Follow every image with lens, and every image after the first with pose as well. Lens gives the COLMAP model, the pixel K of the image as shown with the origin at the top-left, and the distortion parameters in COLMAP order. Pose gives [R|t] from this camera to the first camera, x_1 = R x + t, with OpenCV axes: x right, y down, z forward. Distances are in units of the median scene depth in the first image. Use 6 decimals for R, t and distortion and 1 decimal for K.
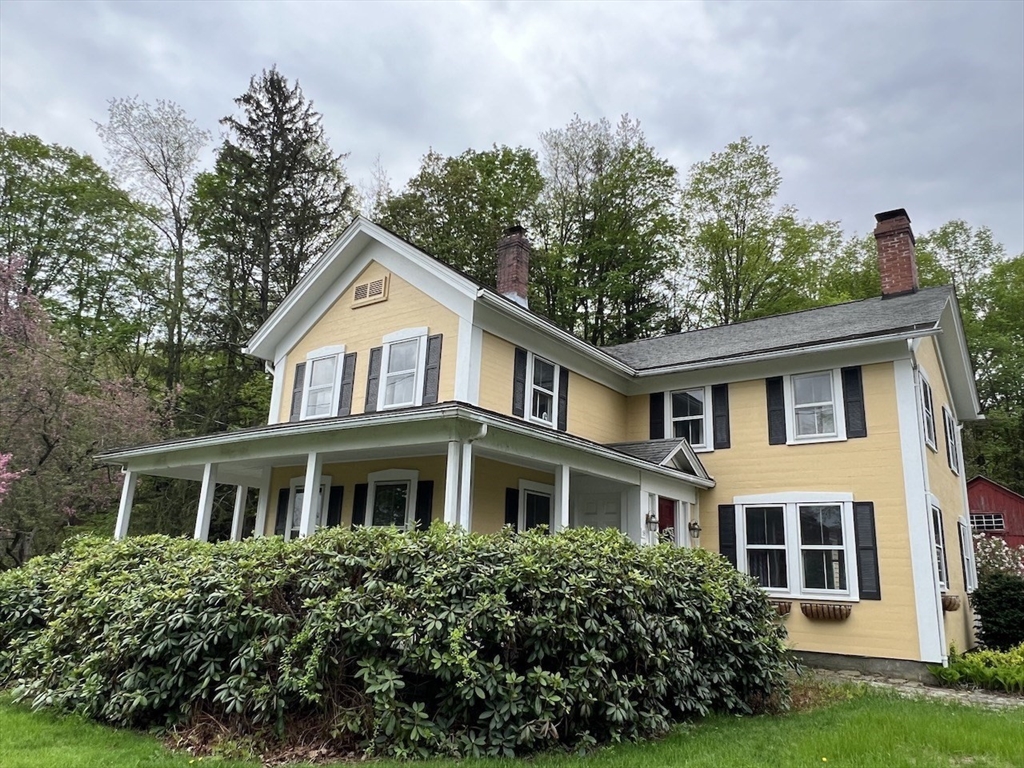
lens RADIAL K [[724.5, 0, 508.1], [0, 724.5, 386.3], [0, 0, 1]] dist [-0.004854, 0.004366]
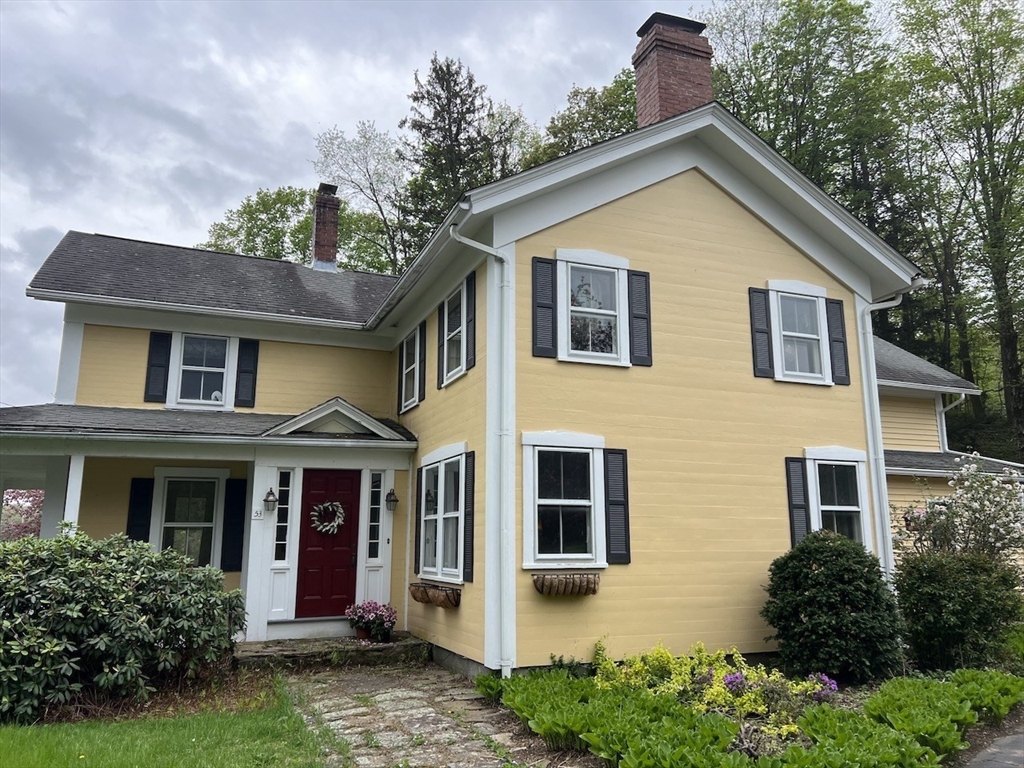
lens RADIAL K [[771.6, 0, 521.6], [0, 771.6, 387.1], [0, 0, 1]] dist [0.055520, -0.060008]
pose [[0.859049, -0.144349, -0.491119, 0.878073], [0.168216, 0.985740, 0.004510, 0.091390], [0.483465, -0.086488, 0.871081, 0.311364]]
